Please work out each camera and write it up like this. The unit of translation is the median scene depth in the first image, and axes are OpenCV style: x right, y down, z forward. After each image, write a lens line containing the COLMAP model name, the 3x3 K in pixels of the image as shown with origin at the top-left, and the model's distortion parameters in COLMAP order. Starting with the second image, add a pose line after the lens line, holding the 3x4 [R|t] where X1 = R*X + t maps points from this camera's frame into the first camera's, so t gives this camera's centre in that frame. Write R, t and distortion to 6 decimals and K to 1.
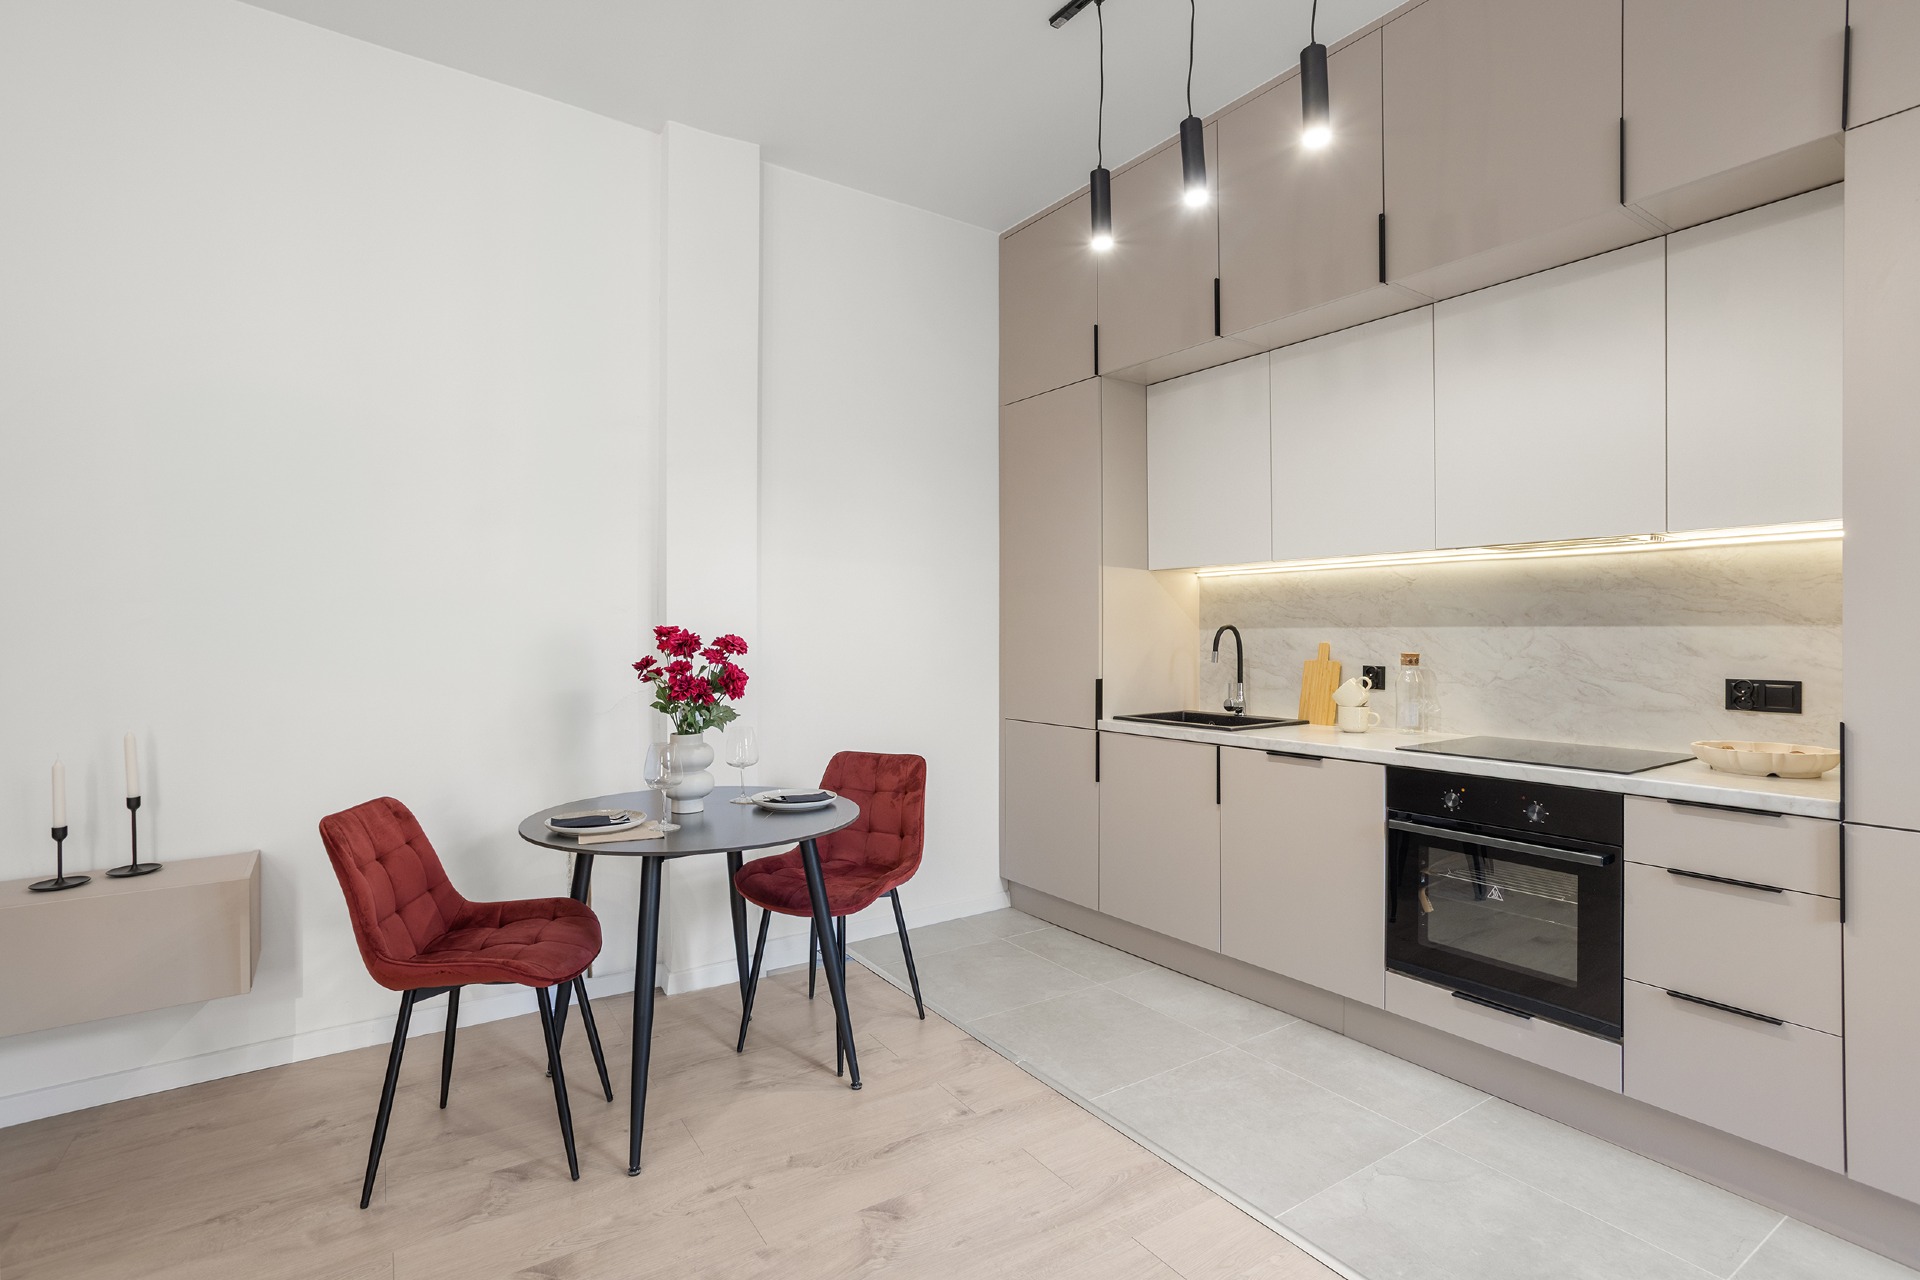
lens RADIAL K [[925.8, 0, 984.1], [0, 925.8, 631.2], [0, 0, 1]] dist [-0.060555, 0.035276]
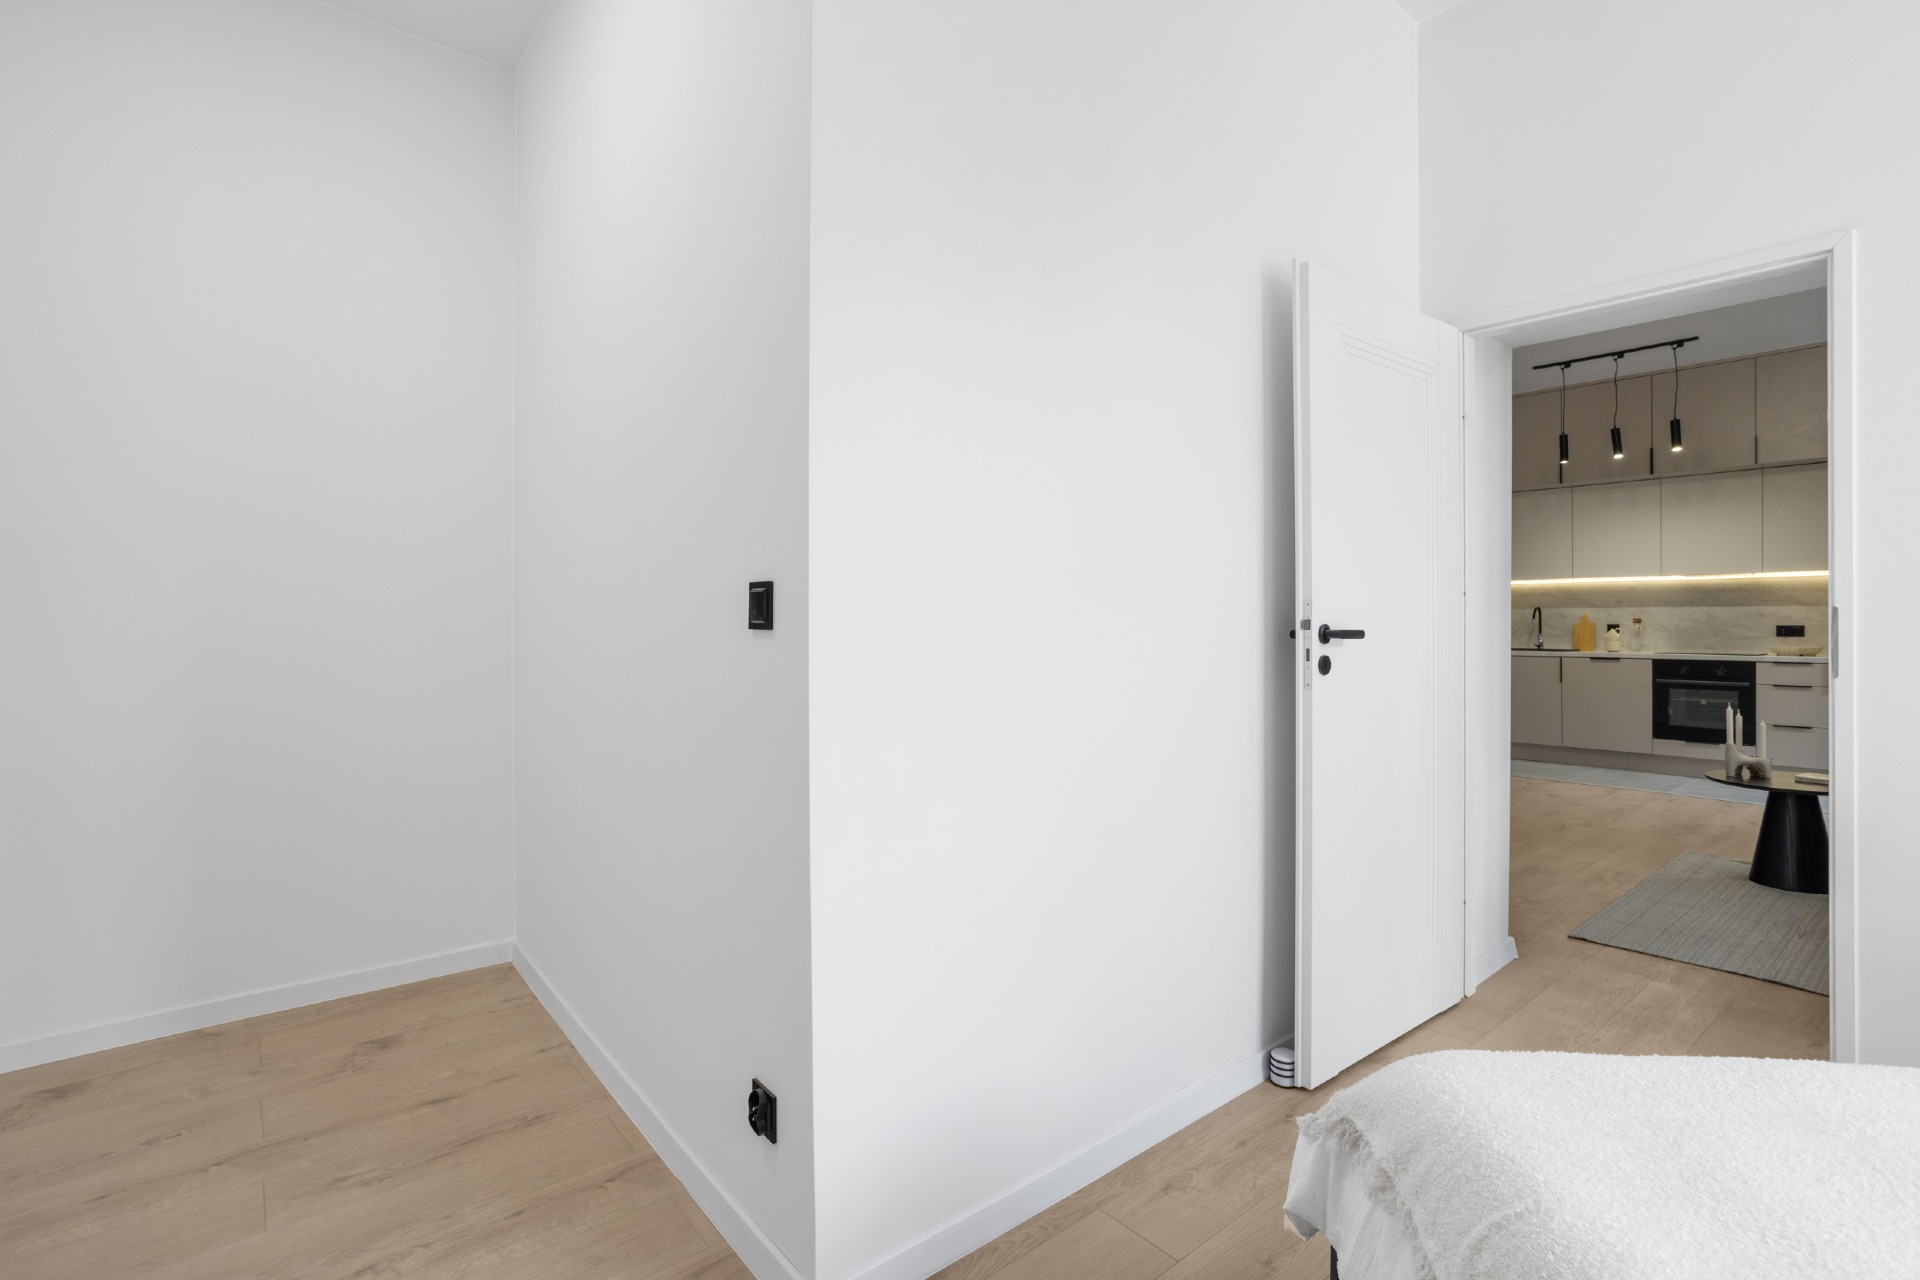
lens RADIAL K [[913.3, 0, 961.7], [0, 913.3, 620.8], [0, 0, 1]] dist [-0.013939, 0.000060]
pose [[0.994820, 0.004407, 0.101559, -1.857608], [-0.004098, 0.999986, -0.003251, 0.055791], [-0.101572, 0.002818, 0.994824, -1.432053]]
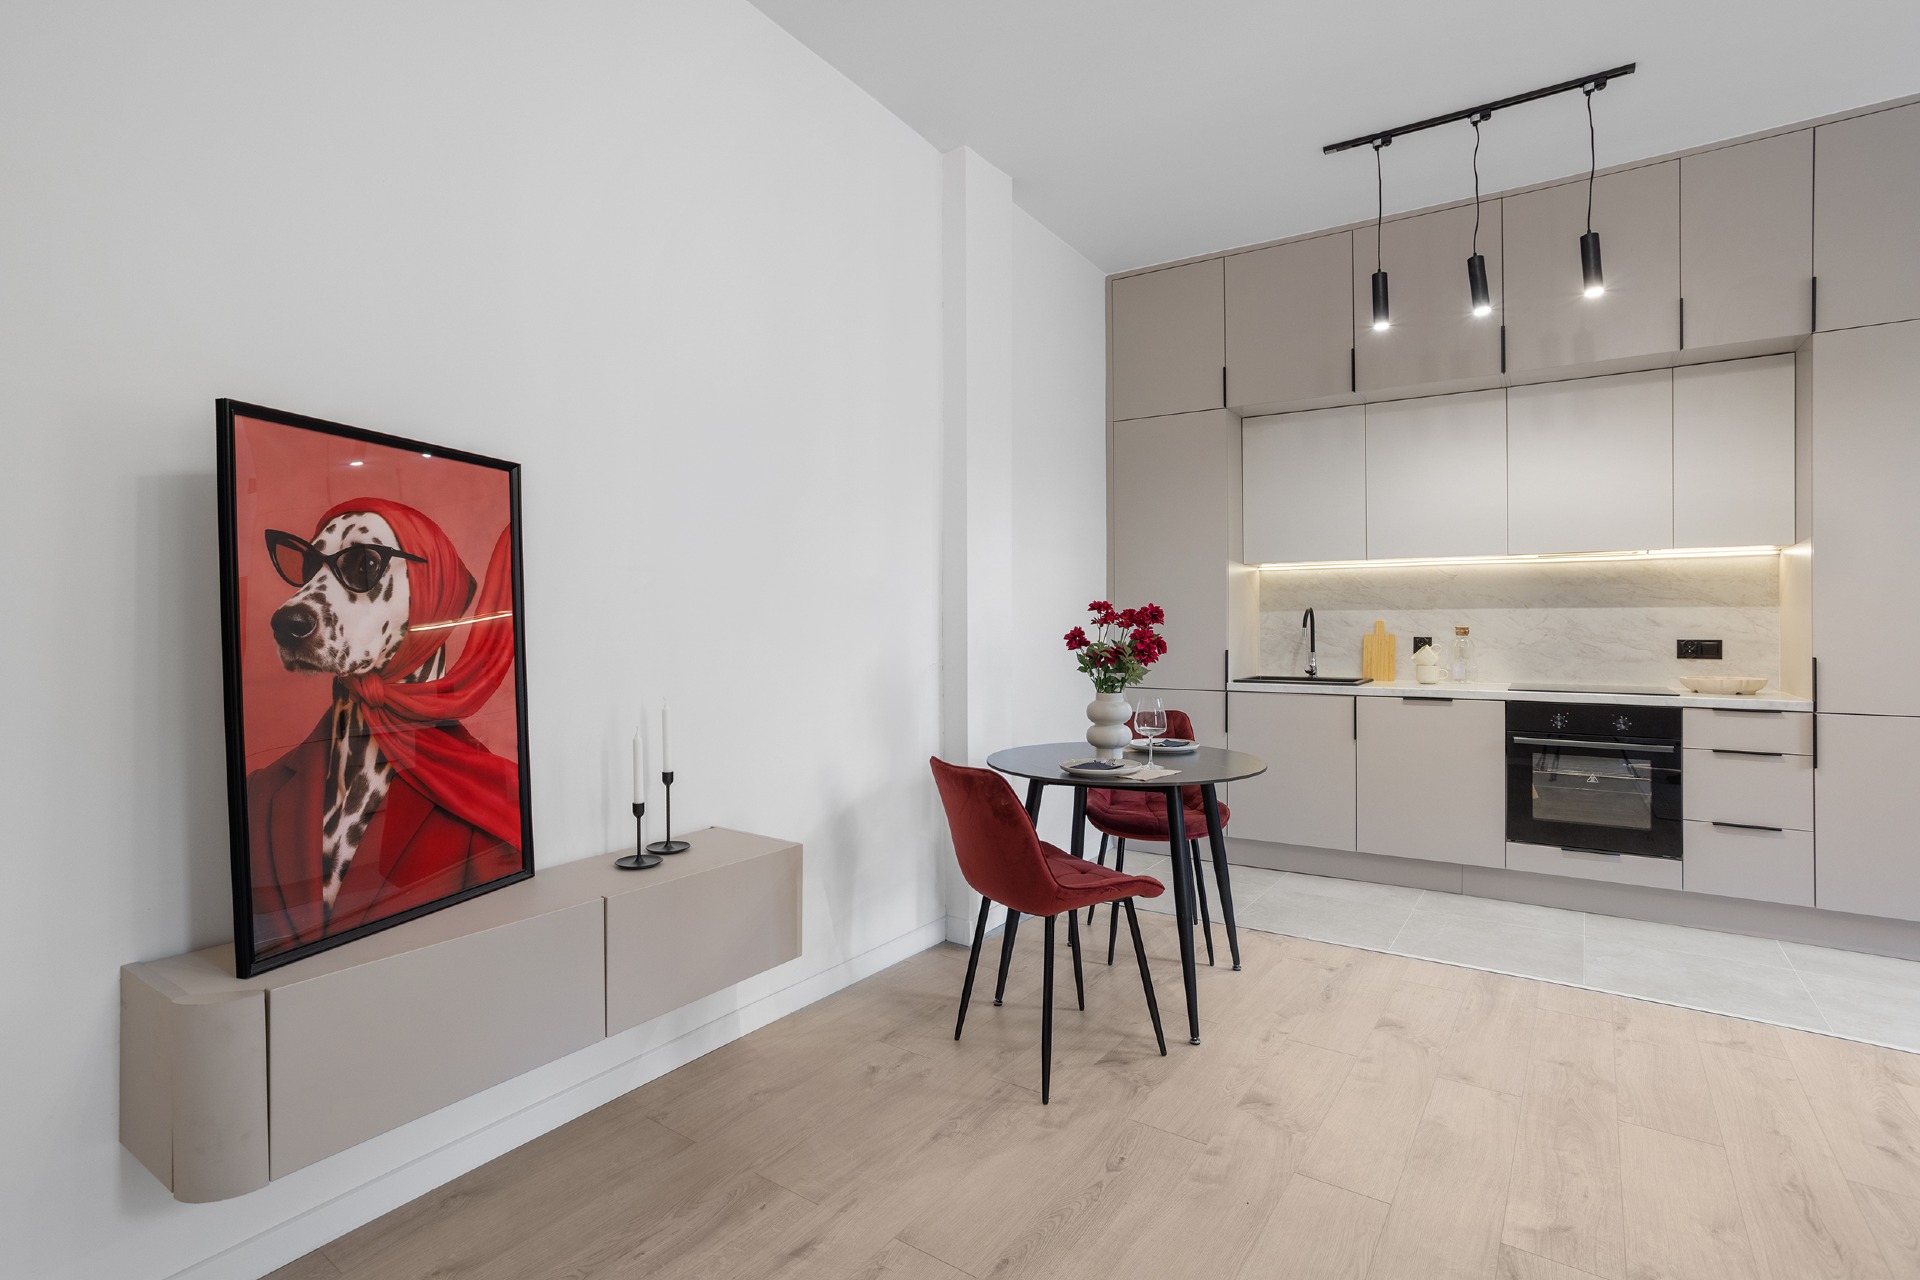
lens RADIAL K [[919.5, 0, 959.4], [0, 919.5, 618.5], [0, 0, 1]] dist [-0.058249, 0.033516]
pose [[0.928136, 0.002443, 0.372234, -0.949997], [0.000408, 0.999971, -0.007580, 0.025443], [-0.372242, 0.007187, 0.928108, -0.023304]]
